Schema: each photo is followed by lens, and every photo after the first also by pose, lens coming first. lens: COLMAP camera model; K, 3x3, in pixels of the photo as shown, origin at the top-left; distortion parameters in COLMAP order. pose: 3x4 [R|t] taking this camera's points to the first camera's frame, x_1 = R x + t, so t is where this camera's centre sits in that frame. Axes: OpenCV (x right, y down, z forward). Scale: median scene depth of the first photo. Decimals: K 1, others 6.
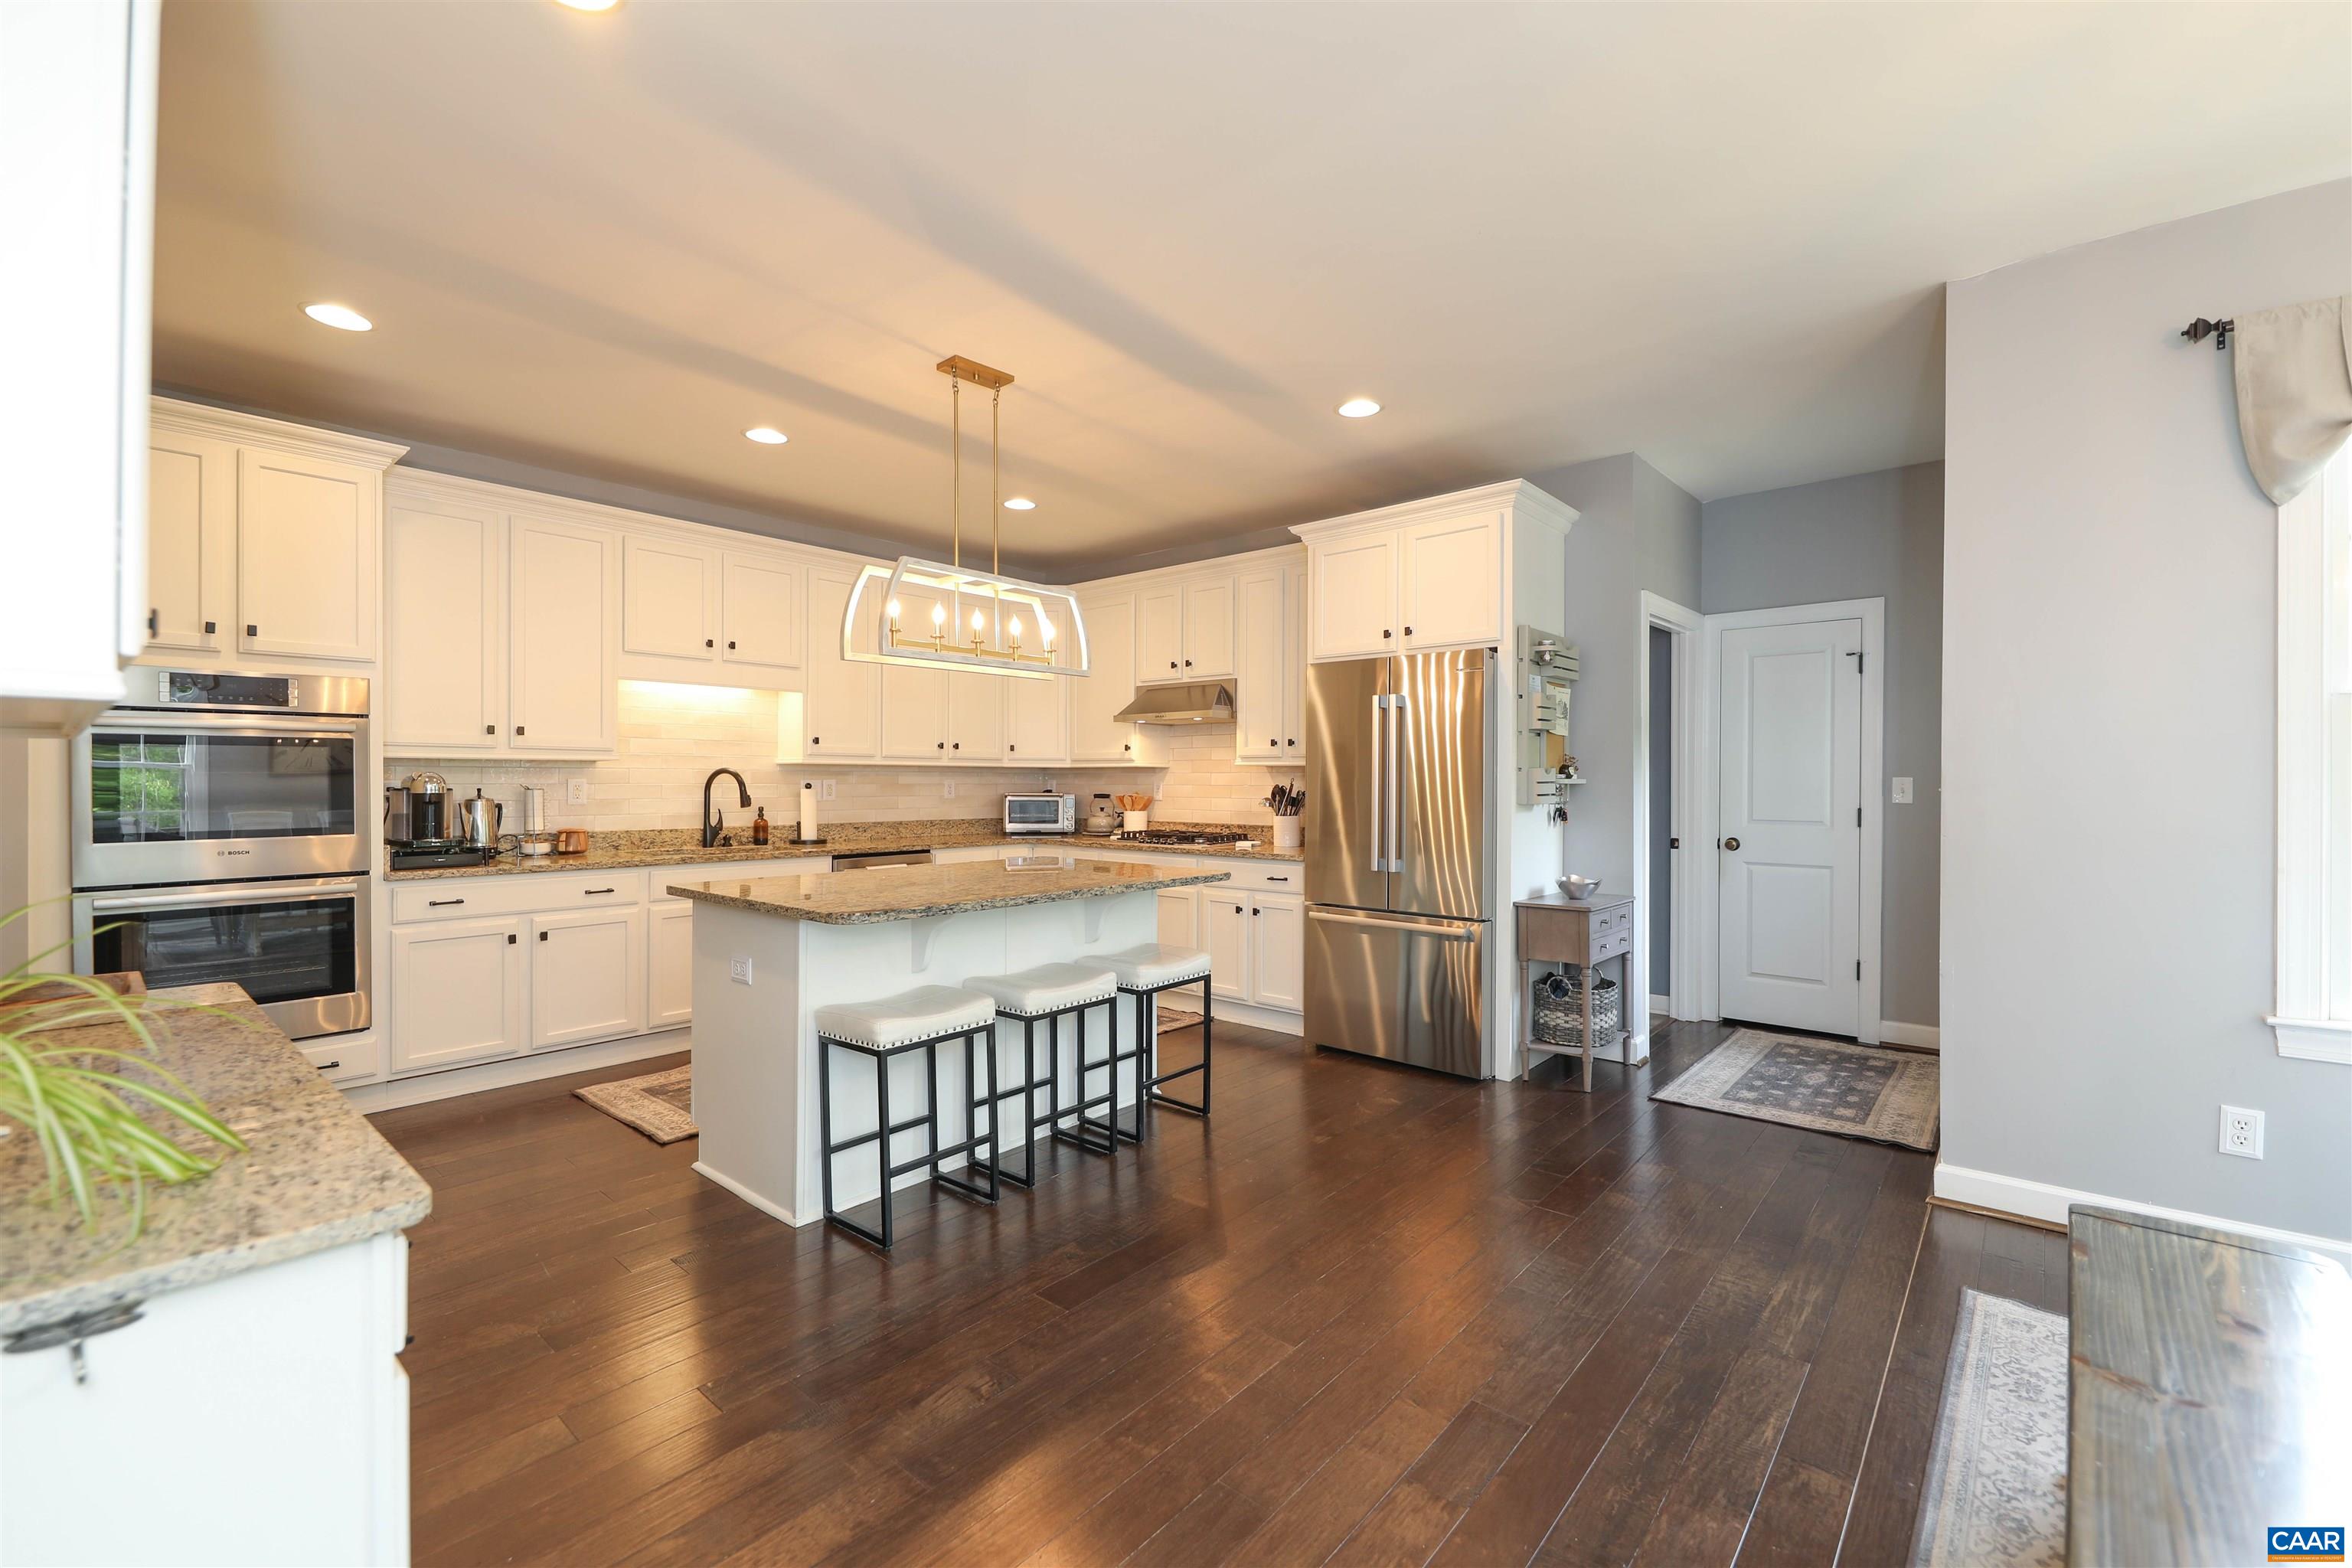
lens RADIAL K [[993.3, 0, 1199.9], [0, 993.3, 782.2], [0, 0, 1]] dist [-0.000793, -0.000106]
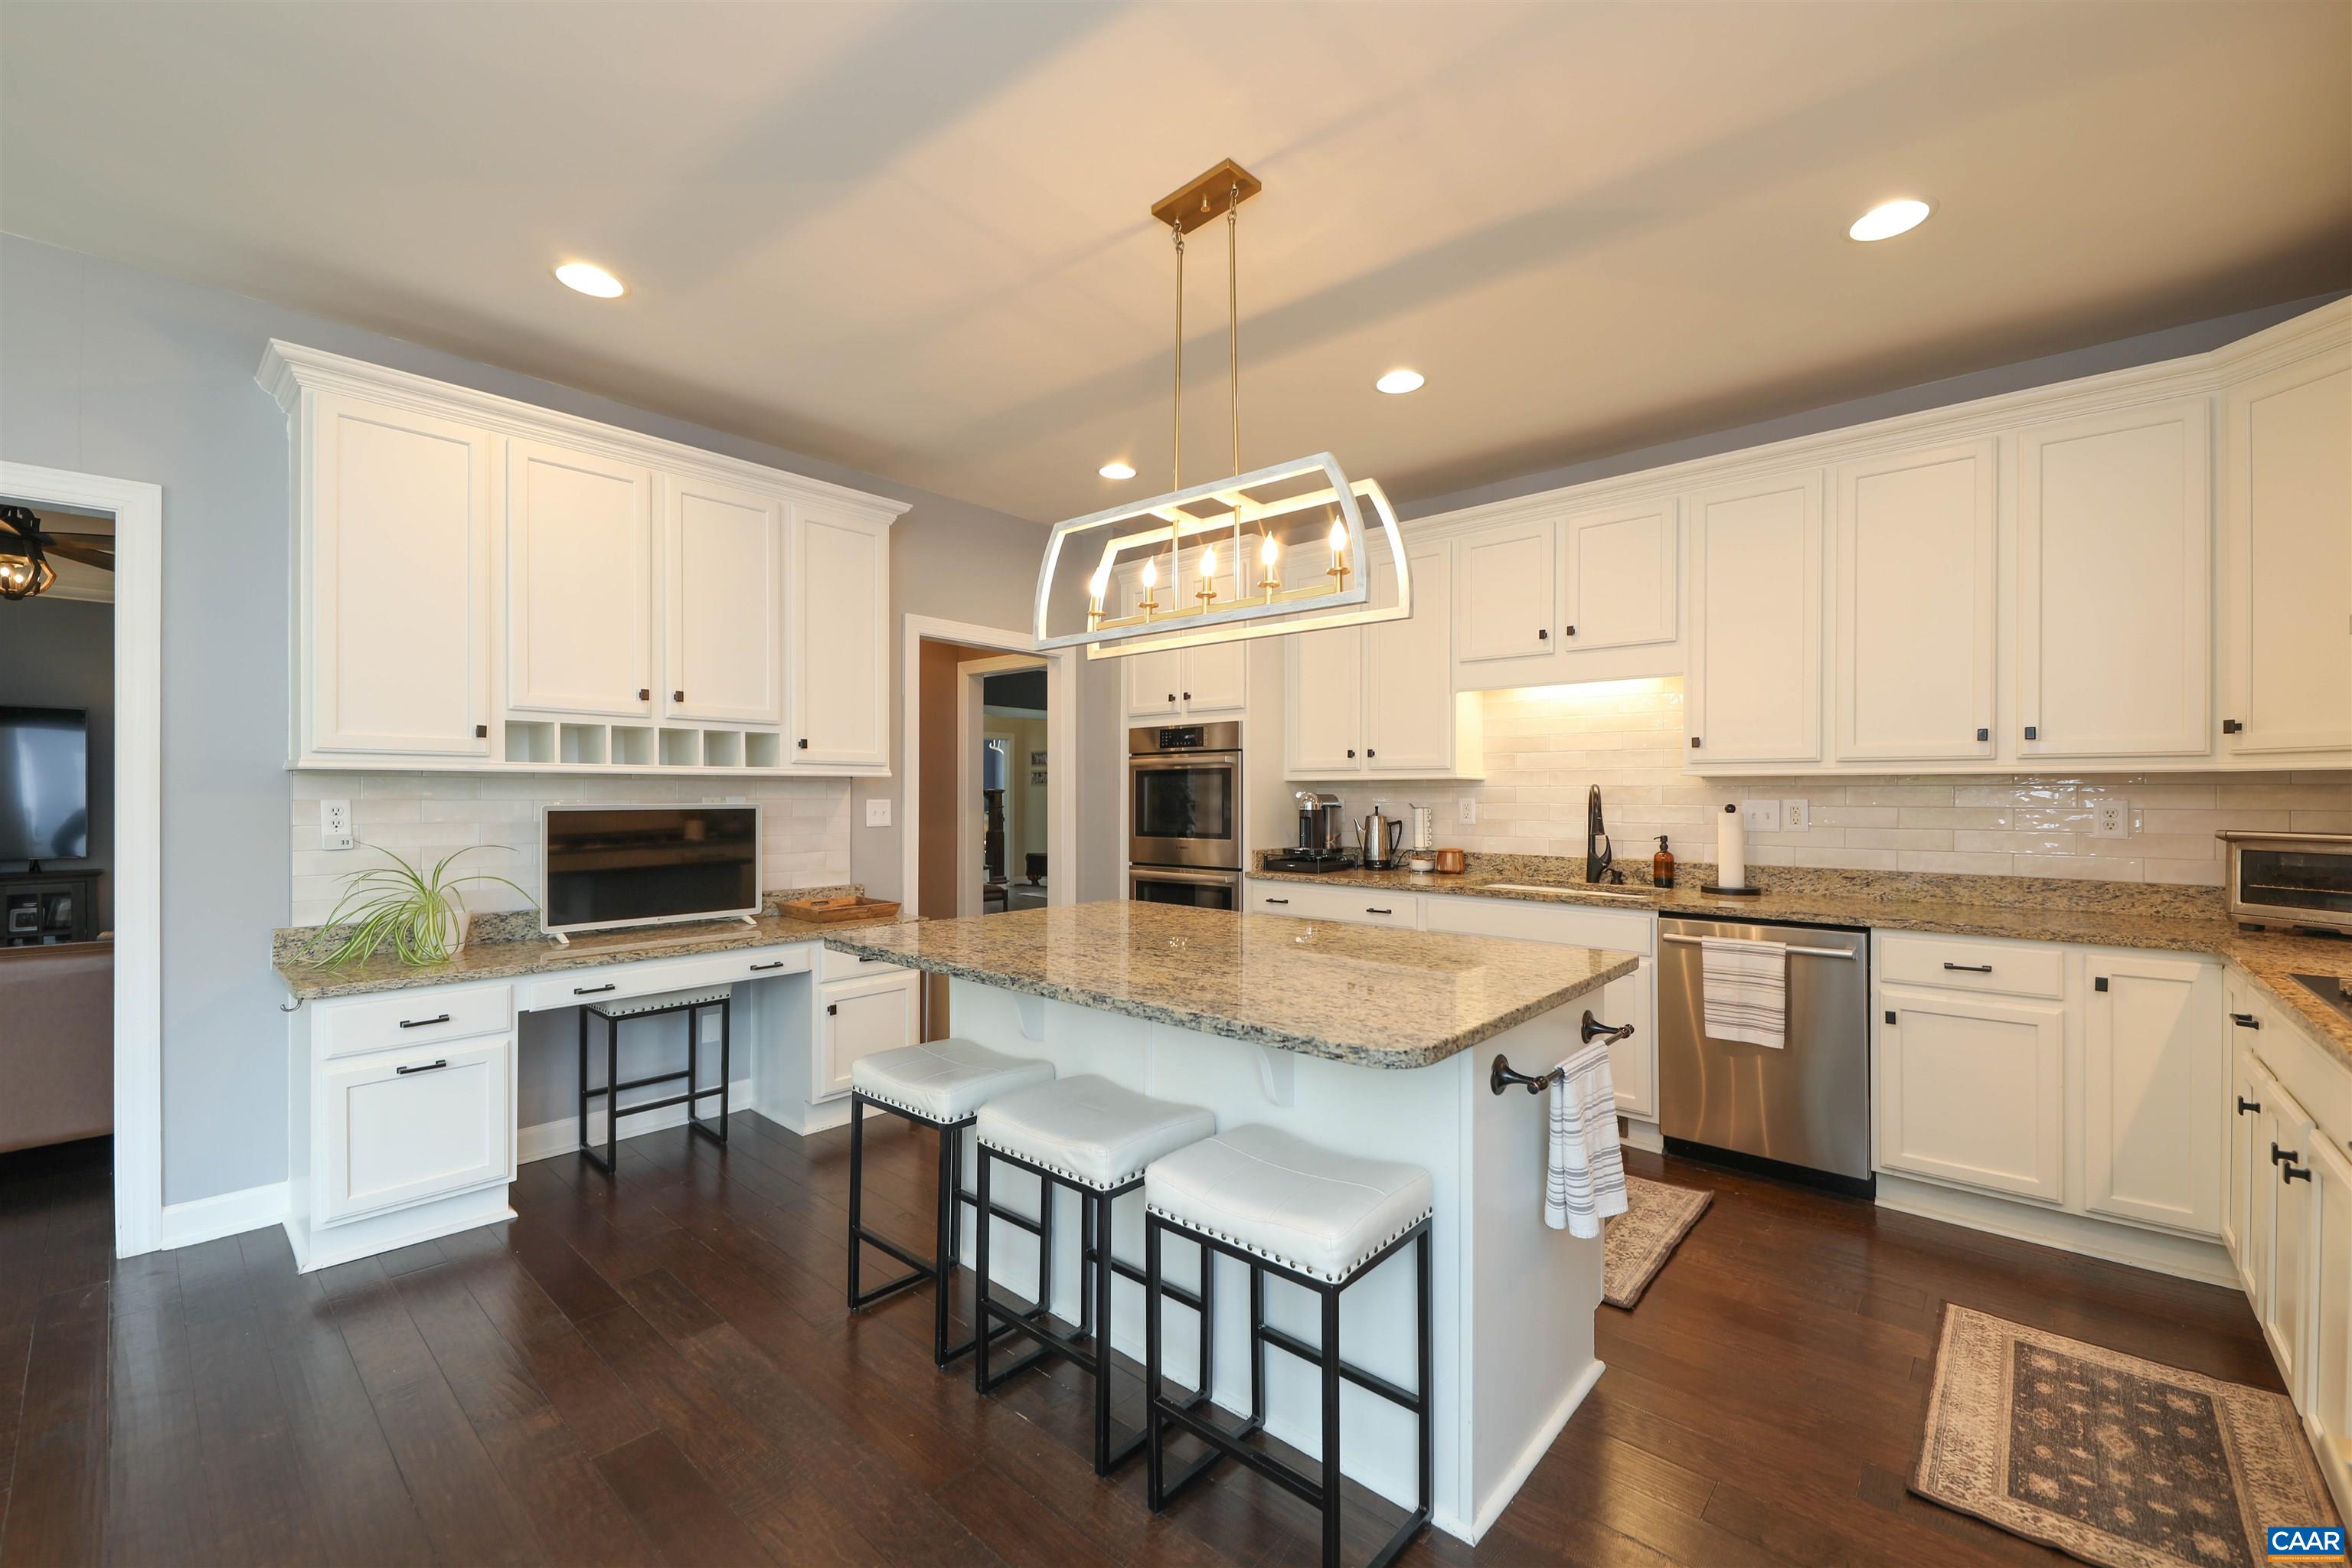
lens RADIAL K [[942.1, 0, 1180.1], [0, 942.1, 796.4], [0, 0, 1]] dist [0.016688, -0.009711]
pose [[-0.035499, -0.001037, -0.999369, 0.292569], [-0.004215, 0.999991, -0.000888, -0.002760], [0.999361, 0.004181, -0.035503, 0.702144]]
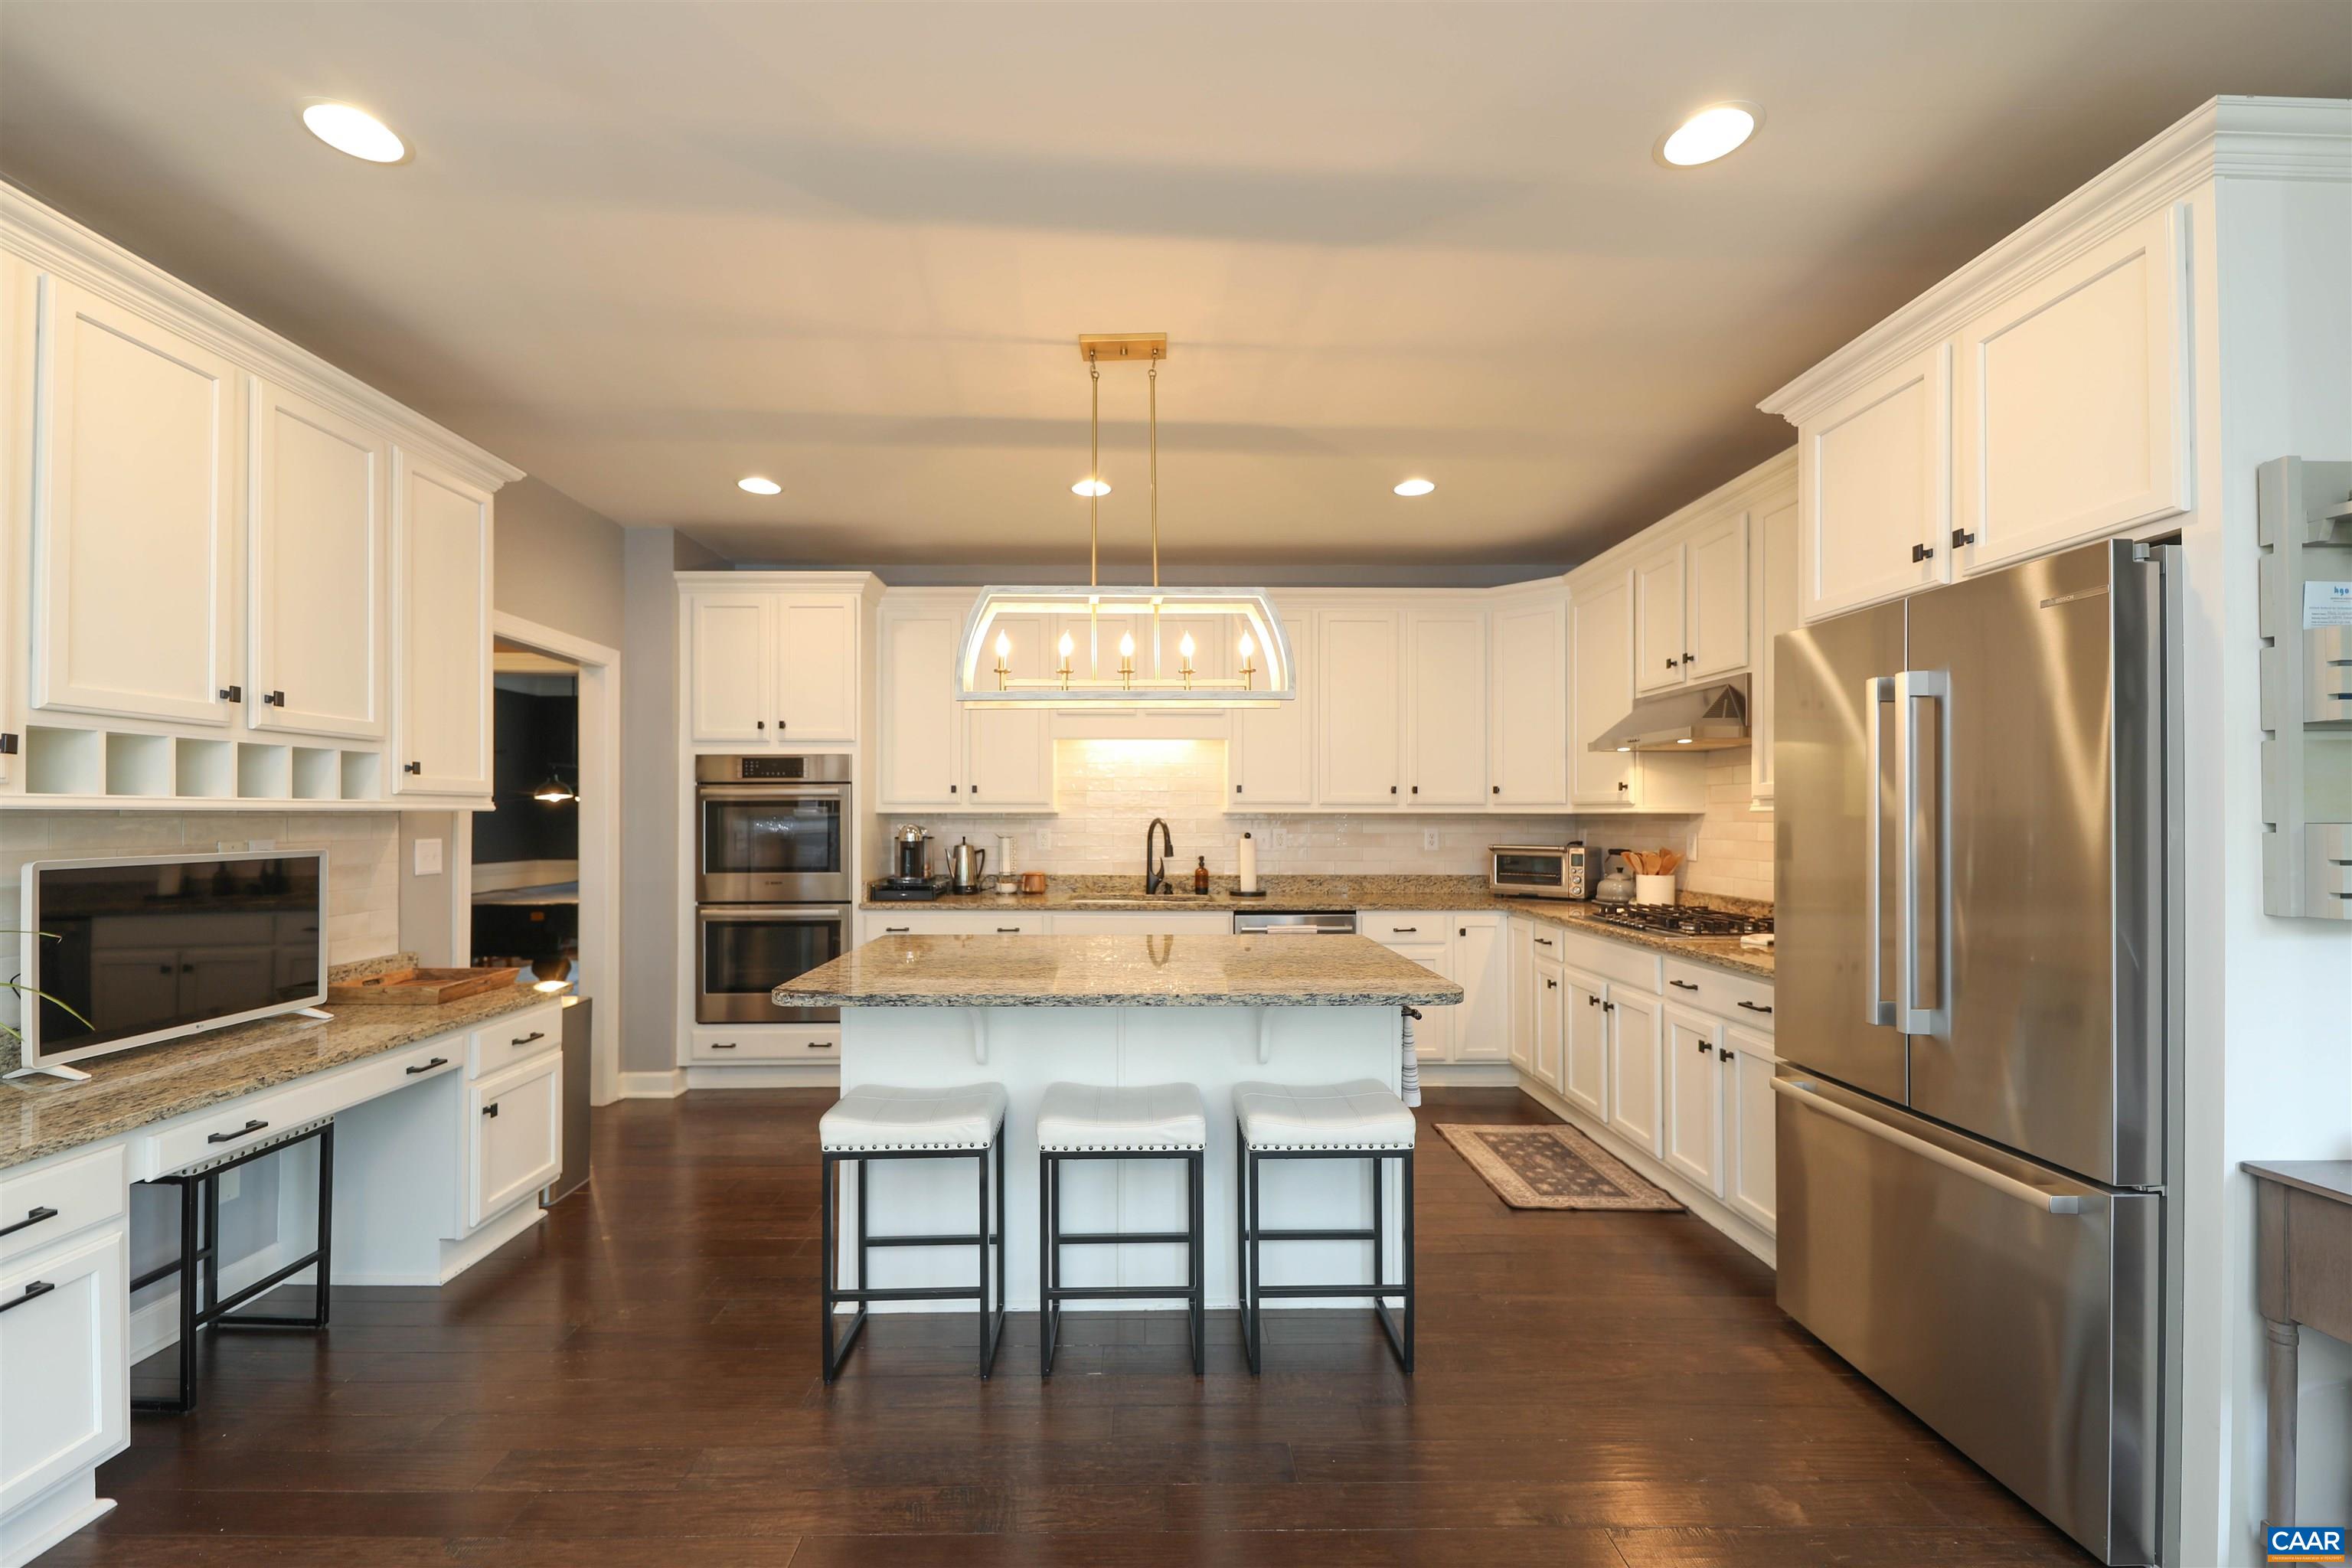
lens RADIAL K [[956.3, 0, 1140.8], [0, 956.3, 807.8], [0, 0, 1]] dist [0.011352, -0.010256]
pose [[0.646183, -0.009374, -0.763125, 0.271507], [-0.000084, 0.999924, -0.012355, -0.012884], [0.763182, 0.008048, 0.646133, 0.346914]]
